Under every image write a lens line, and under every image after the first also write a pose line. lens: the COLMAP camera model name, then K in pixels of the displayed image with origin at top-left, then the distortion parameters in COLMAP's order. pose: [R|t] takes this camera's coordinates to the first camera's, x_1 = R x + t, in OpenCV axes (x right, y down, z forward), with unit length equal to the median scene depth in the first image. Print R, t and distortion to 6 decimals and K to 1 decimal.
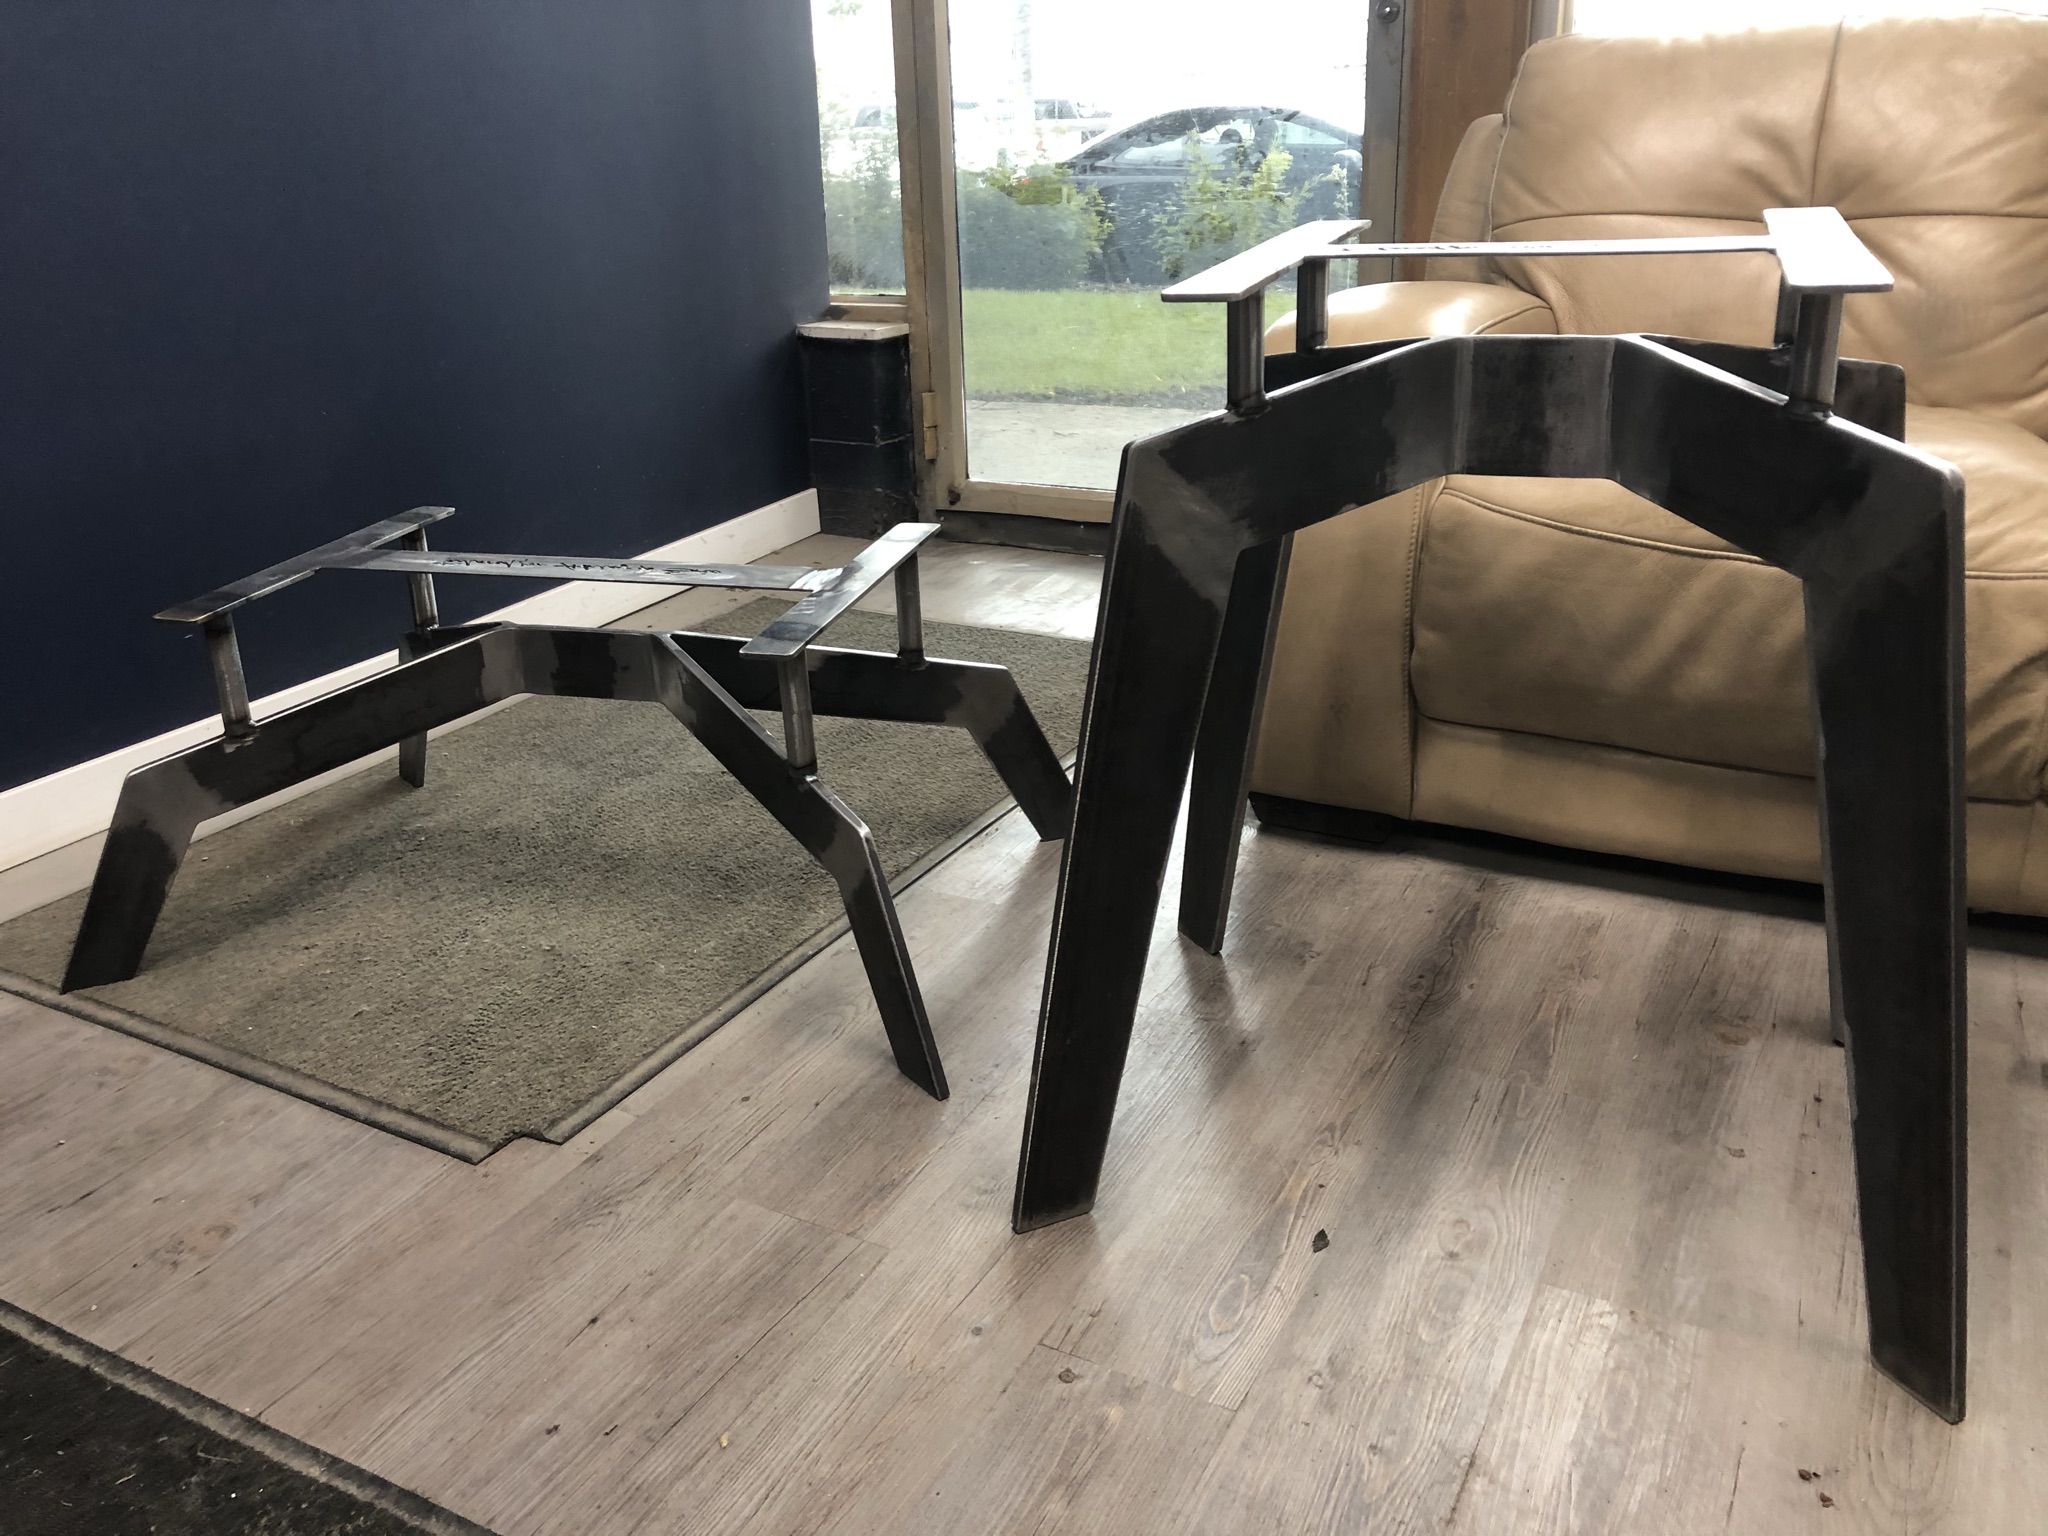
lens RADIAL K [[1672.5, 0, 1027.4], [0, 1672.5, 764.1], [0, 0, 1]] dist [0.031385, -0.031816]
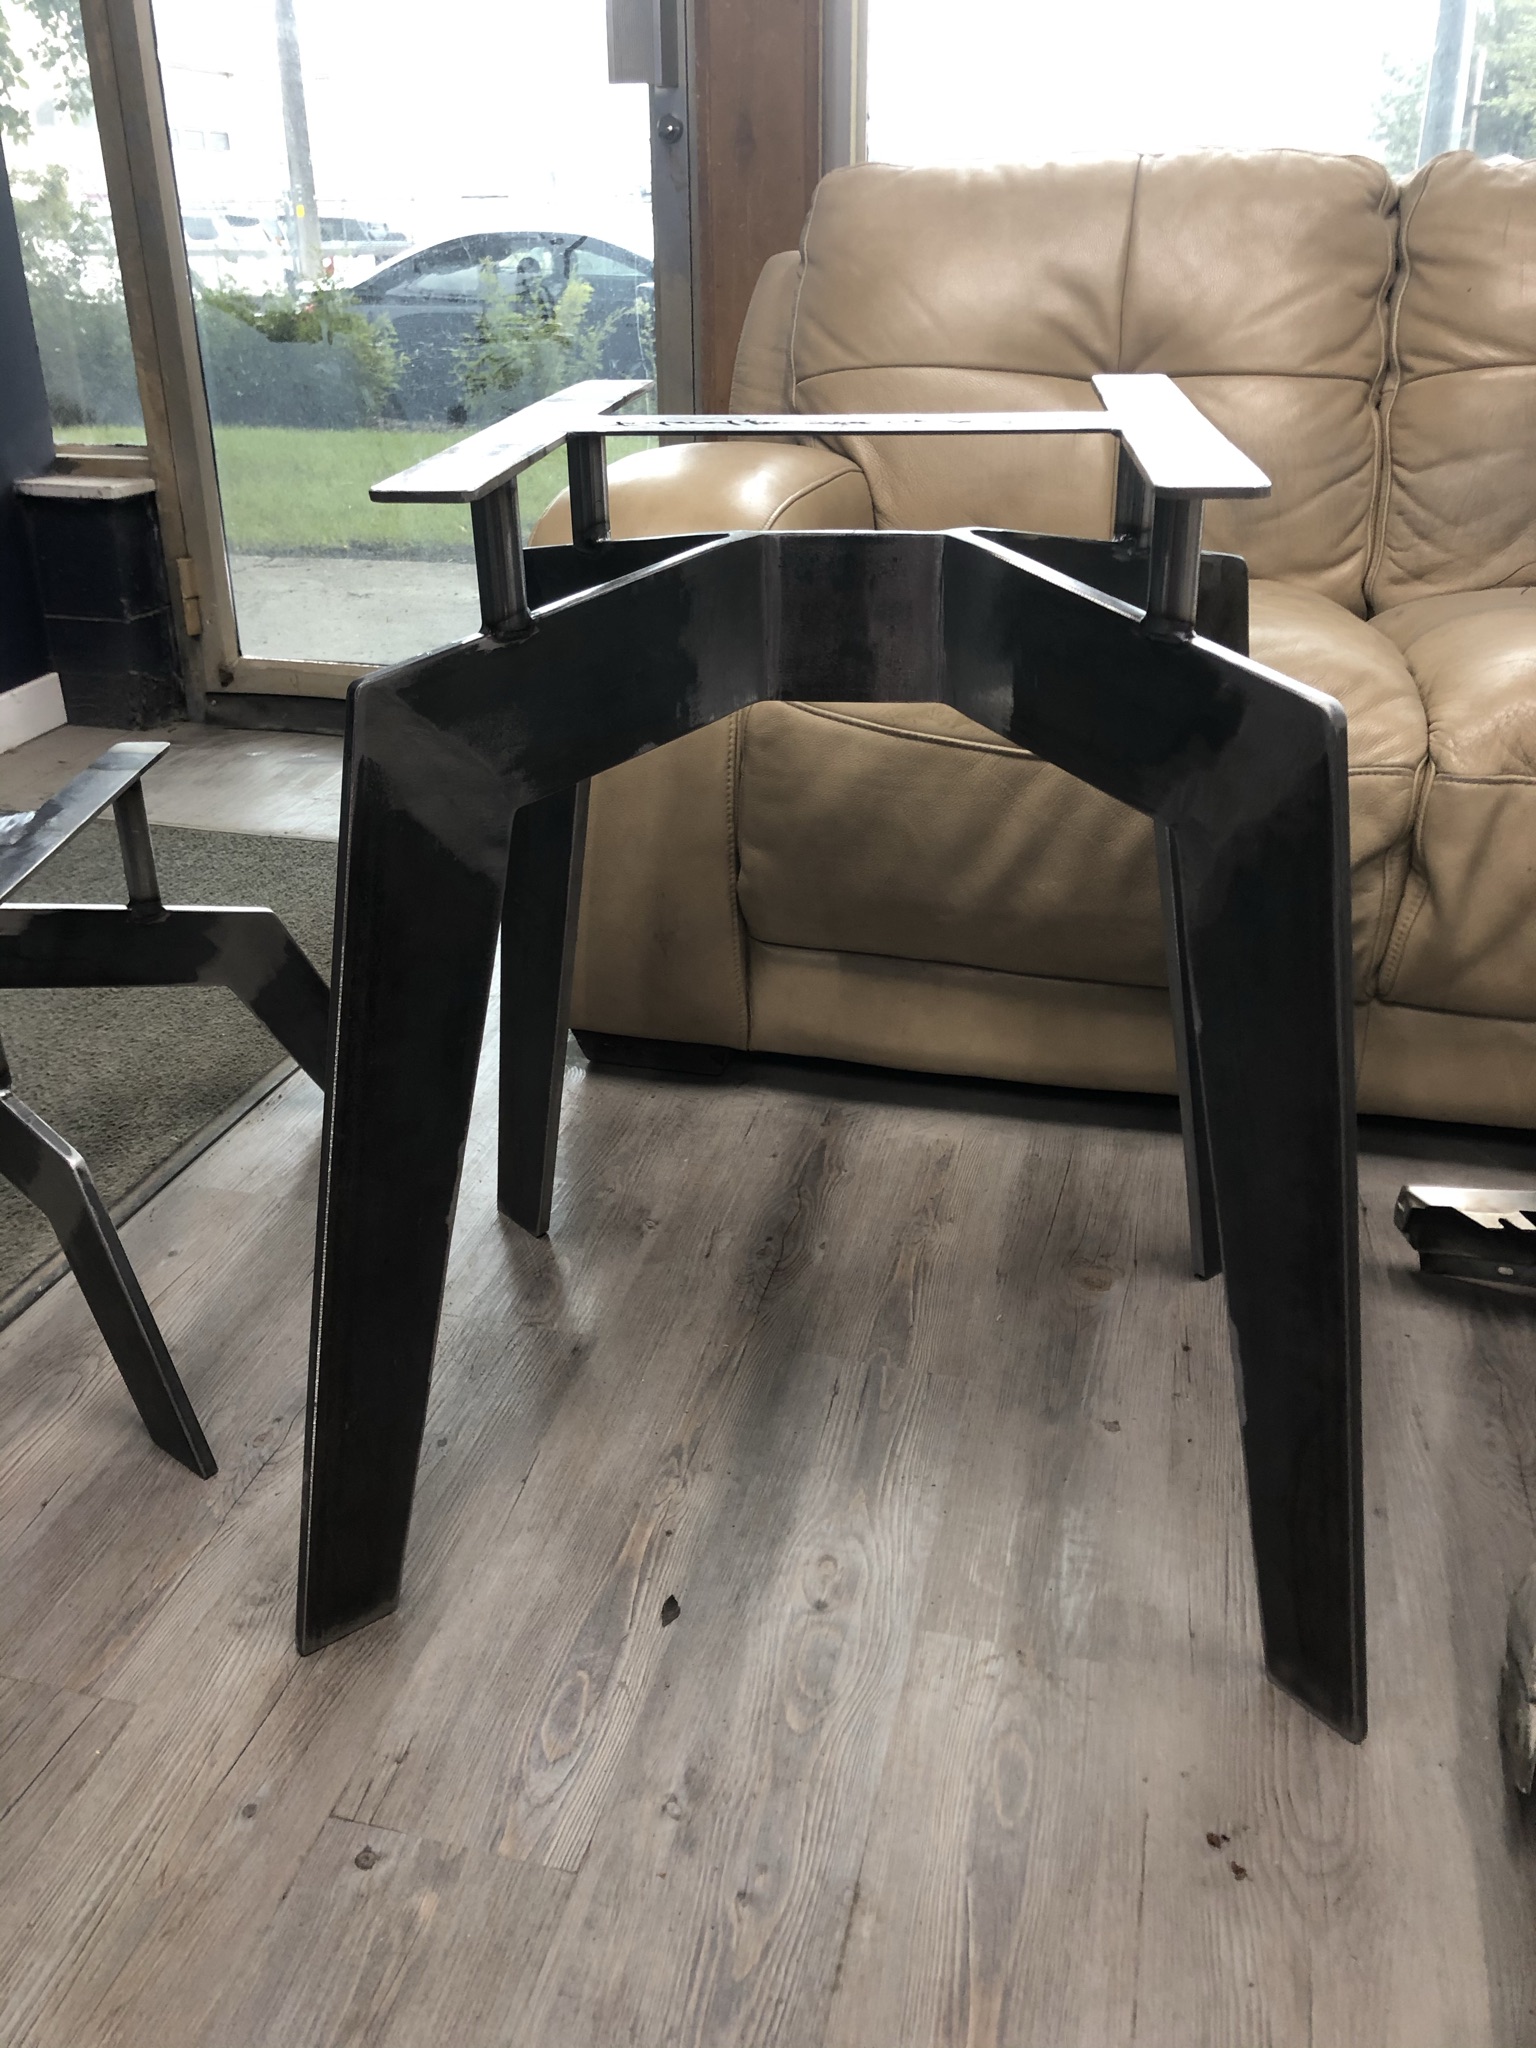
lens RADIAL K [[1672.5, 0, 757.6], [0, 1672.5, 1029.6], [0, 0, 1]] dist [0.031385, -0.031816]
pose [[0.972276, -0.075710, 0.221240, 0.044206], [0.060147, 0.995272, 0.076264, -0.061466], [-0.225968, -0.060842, 0.972233, 0.153192]]
